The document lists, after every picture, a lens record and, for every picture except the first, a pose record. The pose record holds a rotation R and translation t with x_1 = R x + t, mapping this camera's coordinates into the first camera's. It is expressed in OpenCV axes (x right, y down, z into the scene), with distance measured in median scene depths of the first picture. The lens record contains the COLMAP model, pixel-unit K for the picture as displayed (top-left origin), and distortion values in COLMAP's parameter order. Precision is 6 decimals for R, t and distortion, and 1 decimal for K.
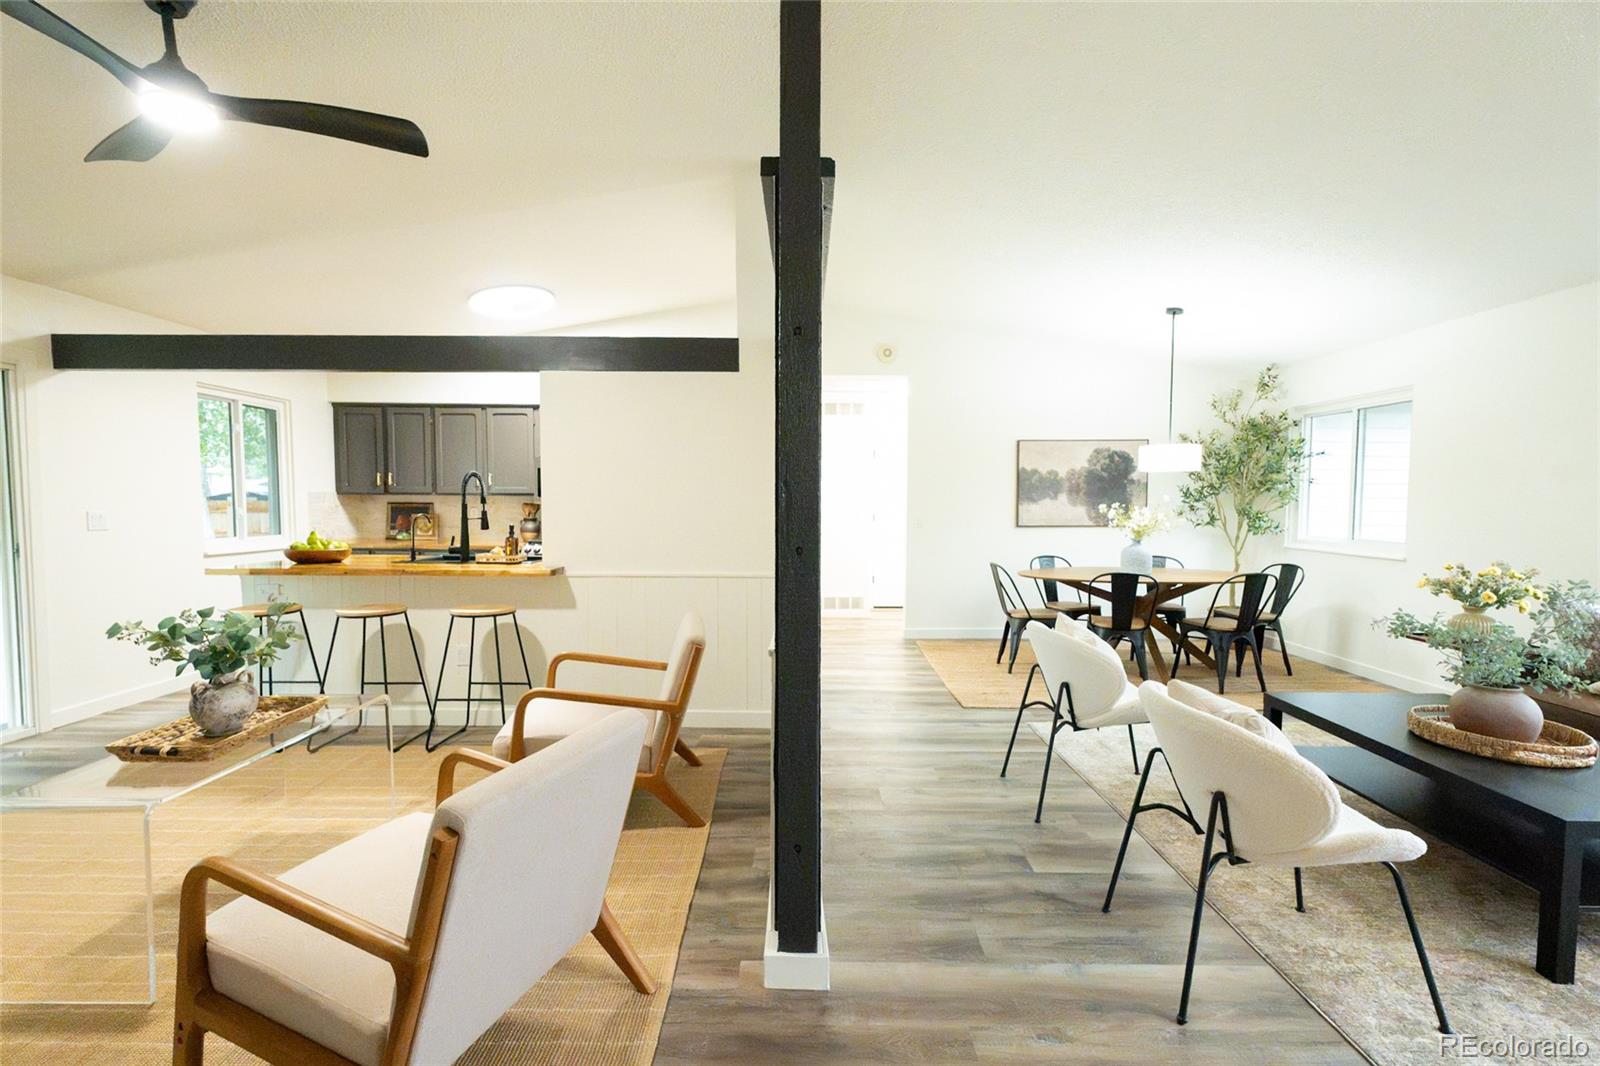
lens RADIAL K [[669.5, 0, 807.0], [0, 669.5, 536.9], [0, 0, 1]] dist [0.002706, -0.001731]
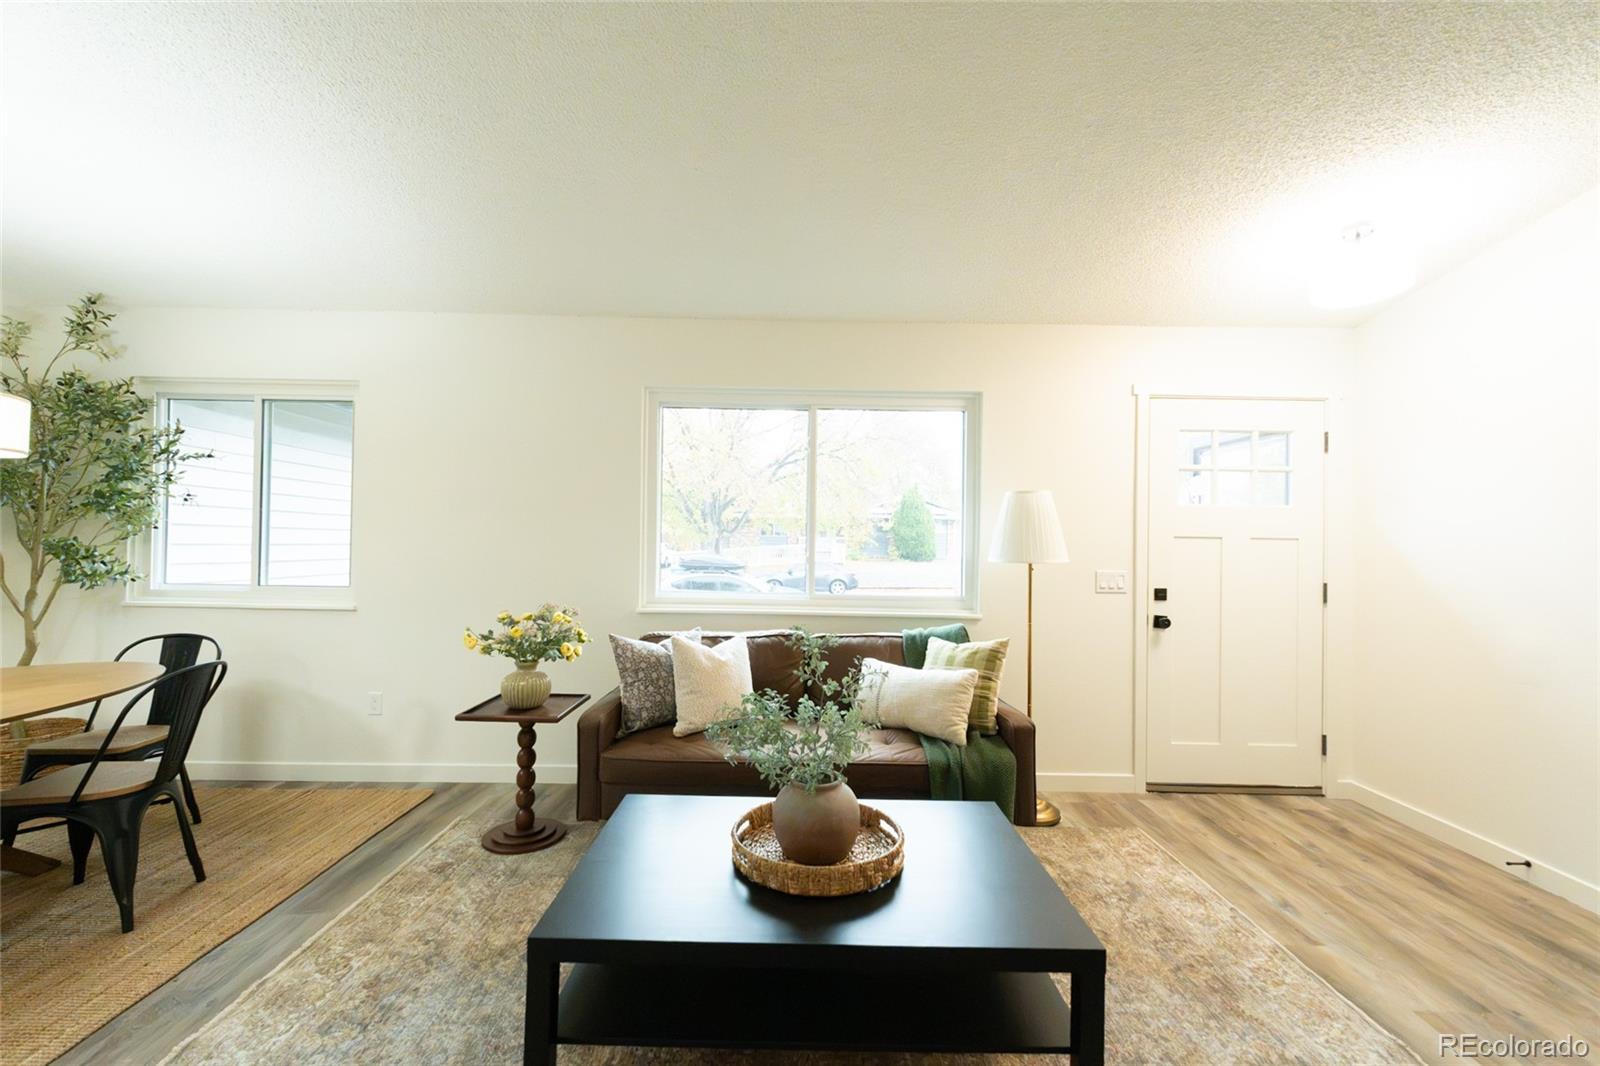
lens RADIAL K [[669.5, 0, 795.2], [0, 669.5, 536.5], [0, 0, 1]] dist [0.002706, -0.001731]
pose [[-0.007182, 0.009744, 0.999927, 0.104051], [0.039563, 0.999172, -0.009453, -0.016174], [-0.999191, 0.039492, -0.007561, 0.396520]]
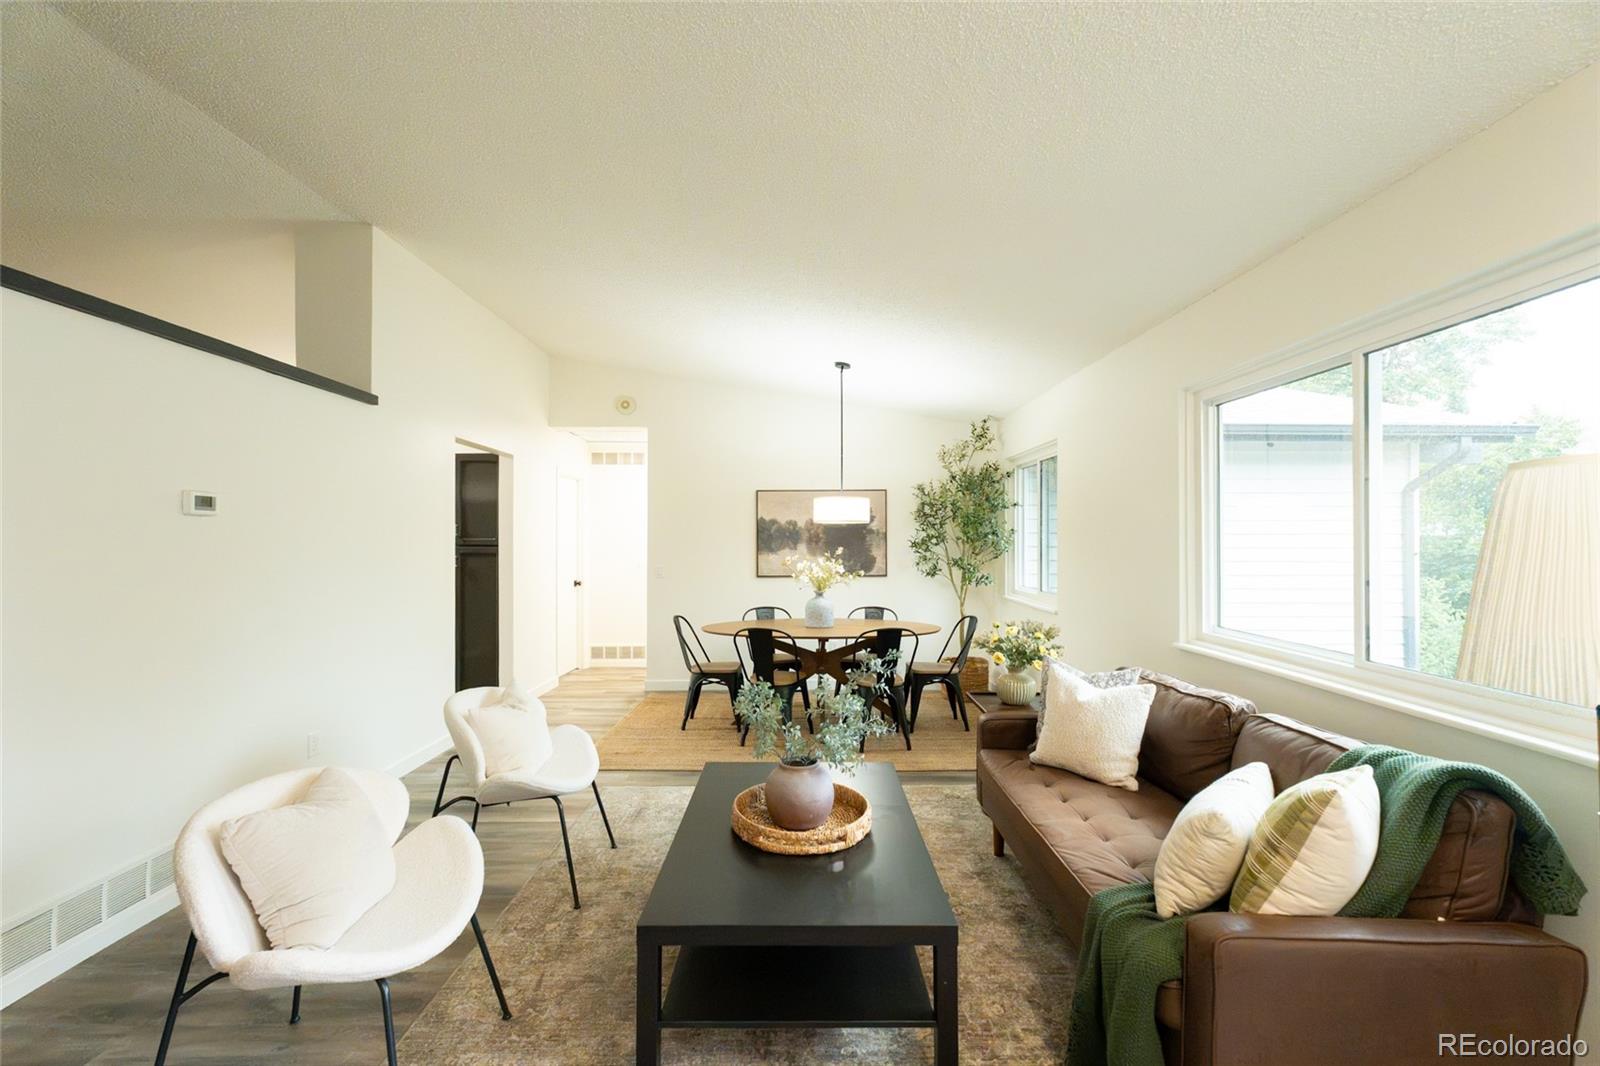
lens RADIAL K [[669.5, 0, 802.9], [0, 669.5, 524.2], [0, 0, 1]] dist [0.002706, -0.001731]
pose [[0.999936, -0.001505, 0.011184, 0.397273], [0.002404, 0.996724, -0.080847, -0.014068], [-0.011026, 0.080868, 0.996664, 0.009817]]
